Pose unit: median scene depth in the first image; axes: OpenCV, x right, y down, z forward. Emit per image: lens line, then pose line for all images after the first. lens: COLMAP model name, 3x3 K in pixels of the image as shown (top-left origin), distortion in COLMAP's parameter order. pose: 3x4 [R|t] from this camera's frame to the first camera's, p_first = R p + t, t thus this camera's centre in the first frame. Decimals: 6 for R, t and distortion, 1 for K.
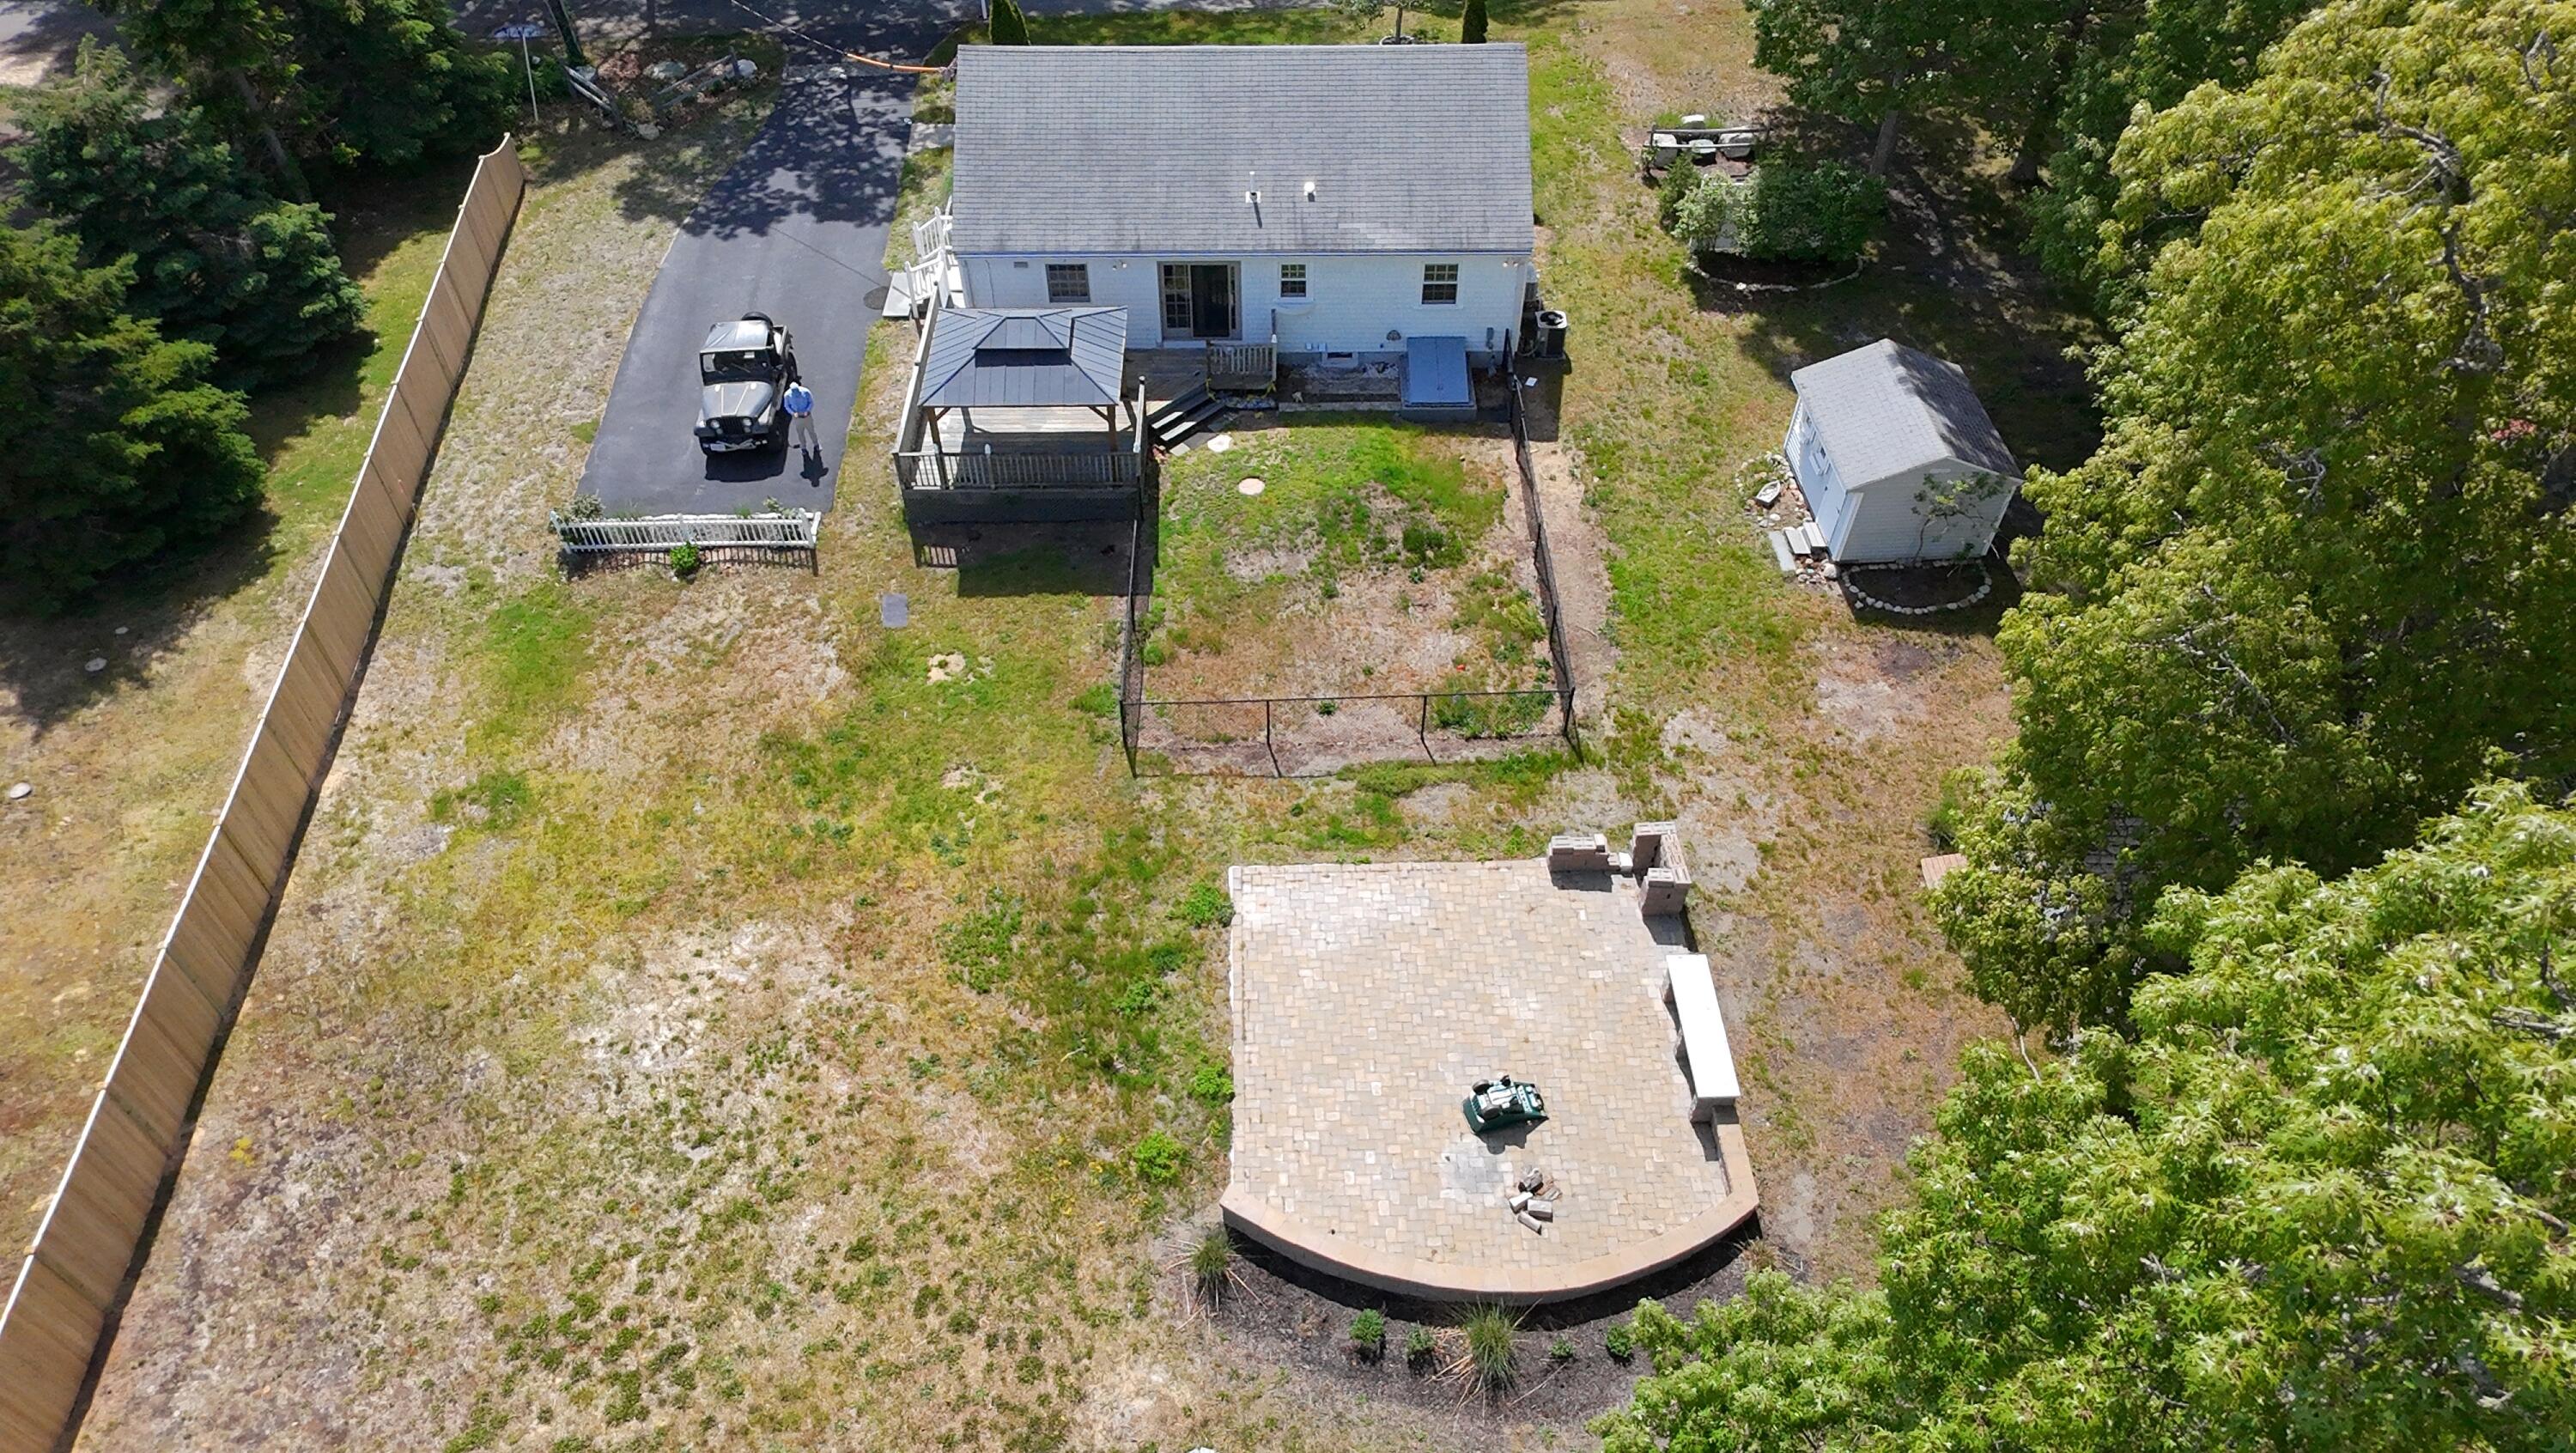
lens RADIAL K [[1718.5, 0, 1294.4], [0, 1718.5, 731.0], [0, 0, 1]] dist [0.006112, -0.005047]
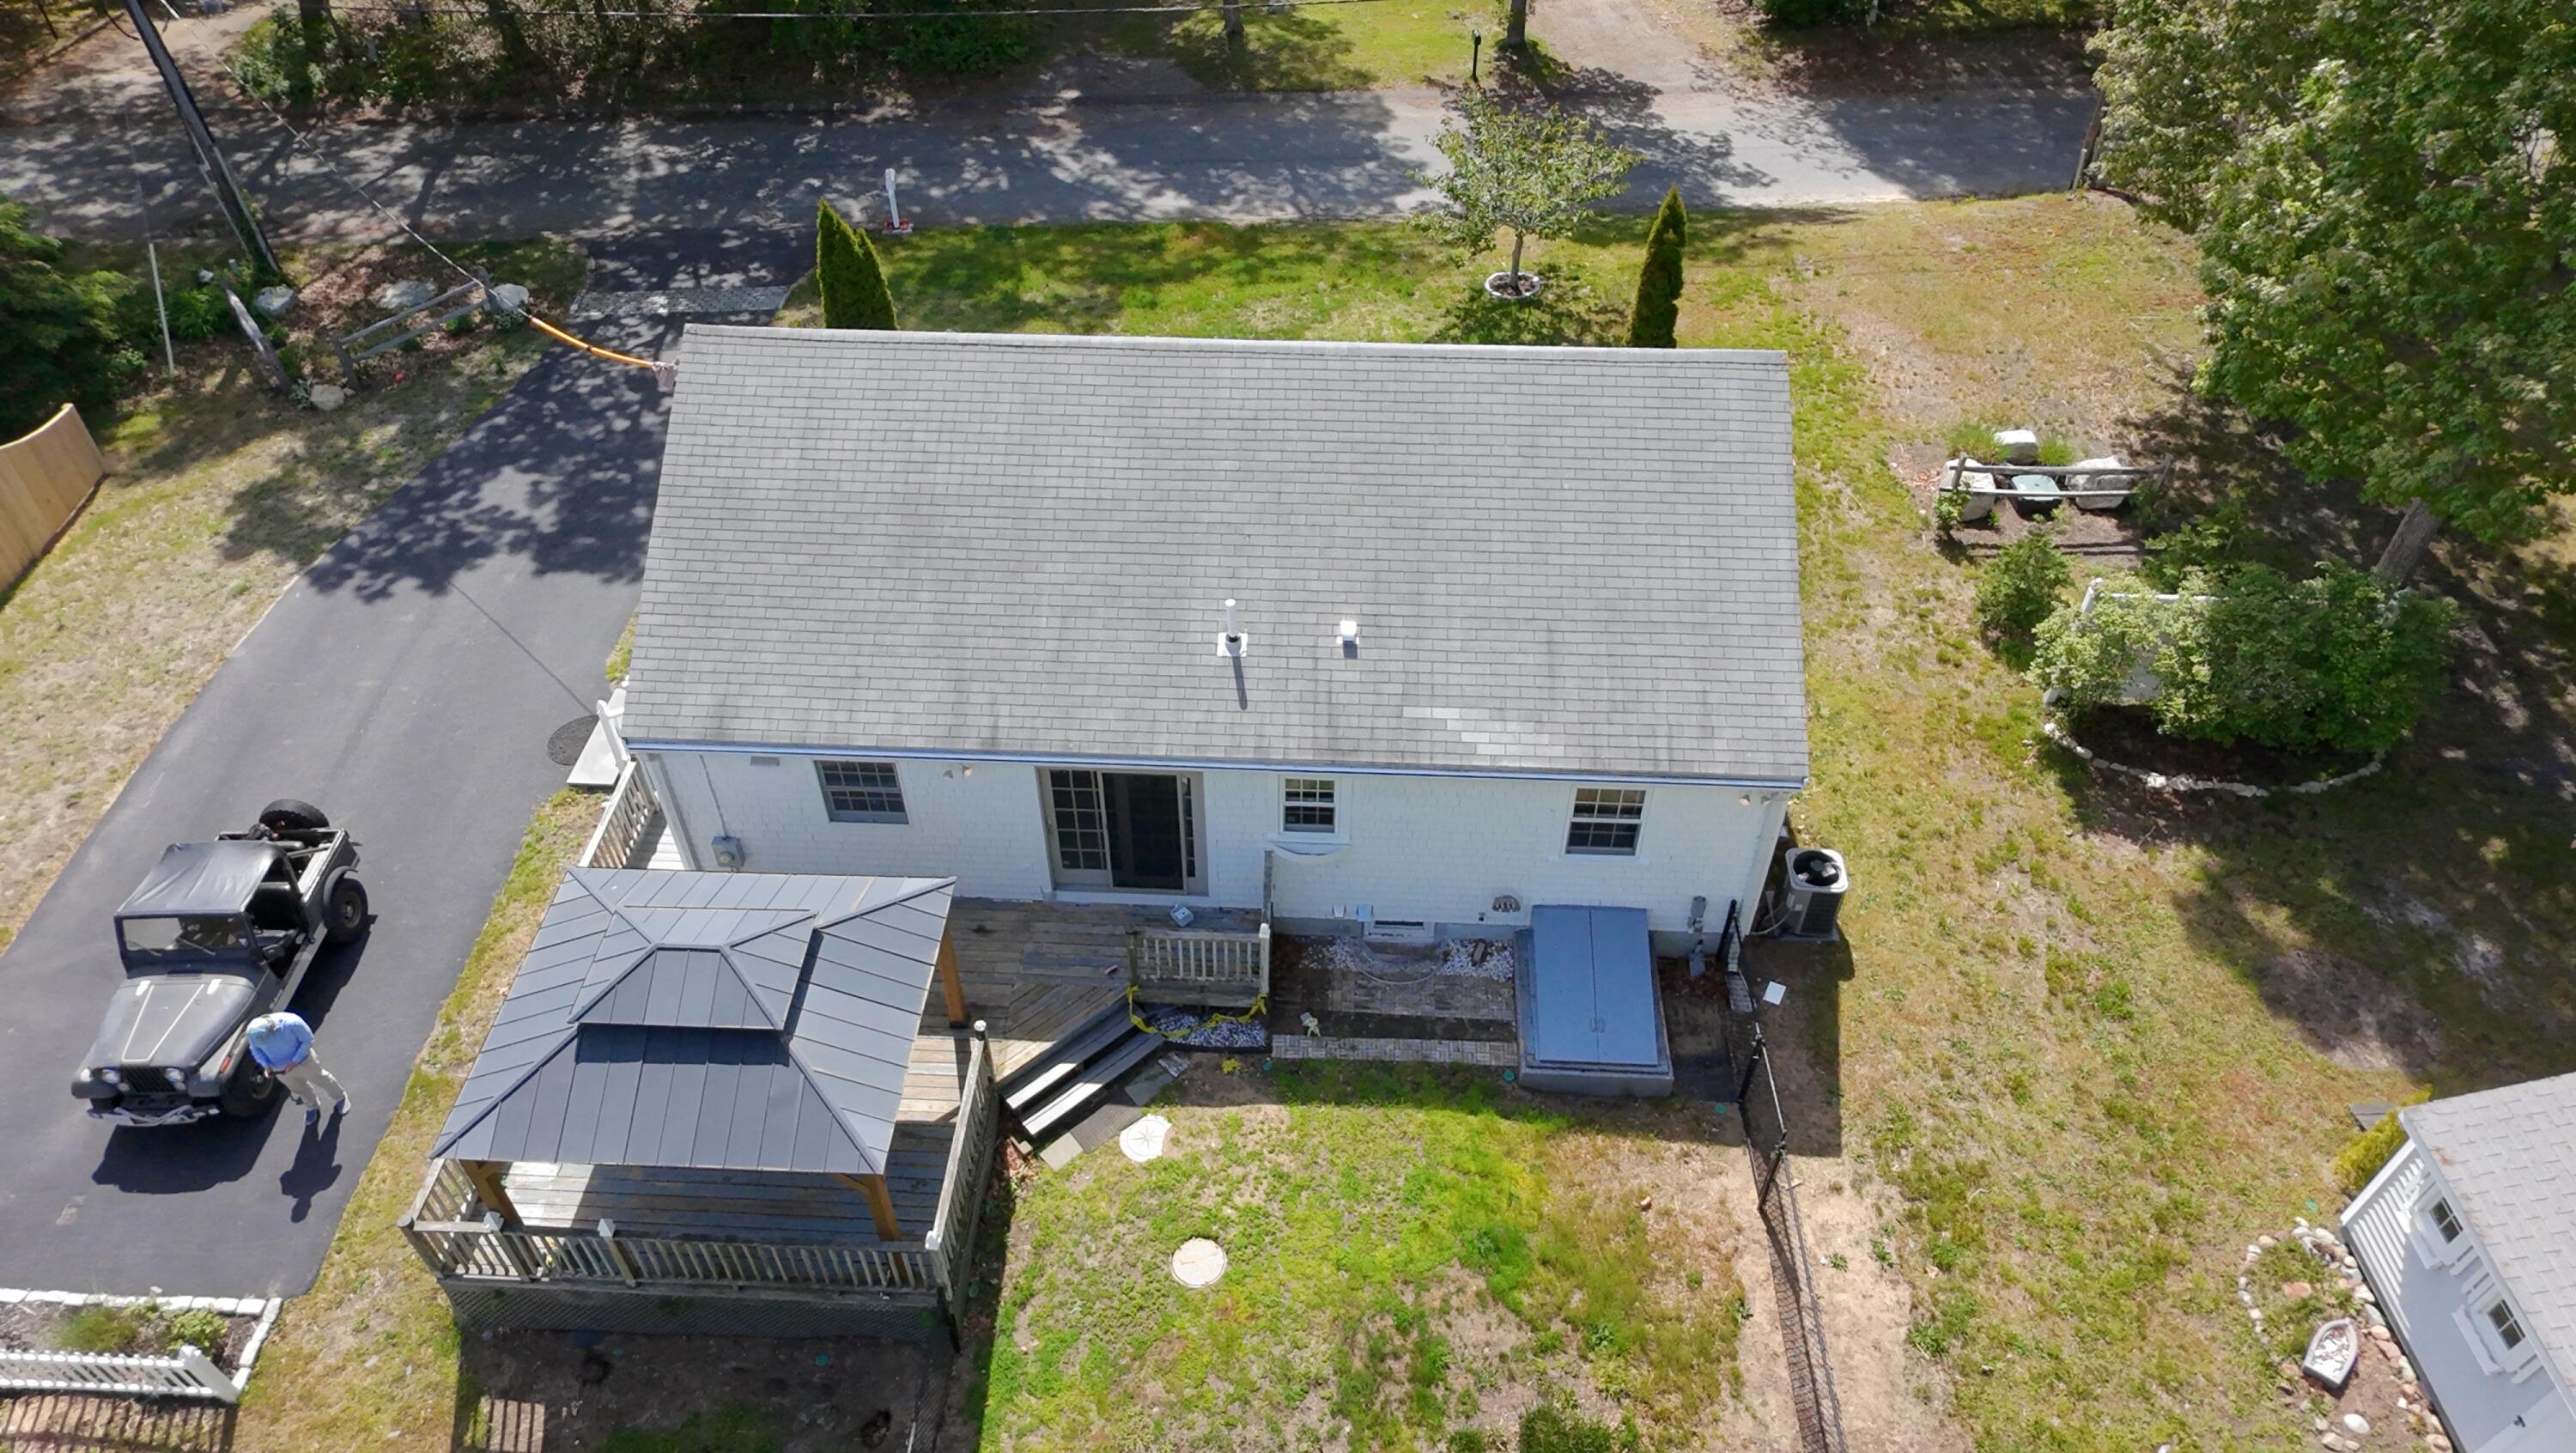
lens RADIAL K [[1718.5, 0, 1285.4], [0, 1718.5, 719.3], [0, 0, 1]] dist [0.006112, -0.005047]
pose [[0.998217, 0.038360, -0.045742, 0.014078], [-0.042084, 0.995622, -0.083460, -0.241393], [0.042340, 0.085236, 0.995461, 0.494437]]
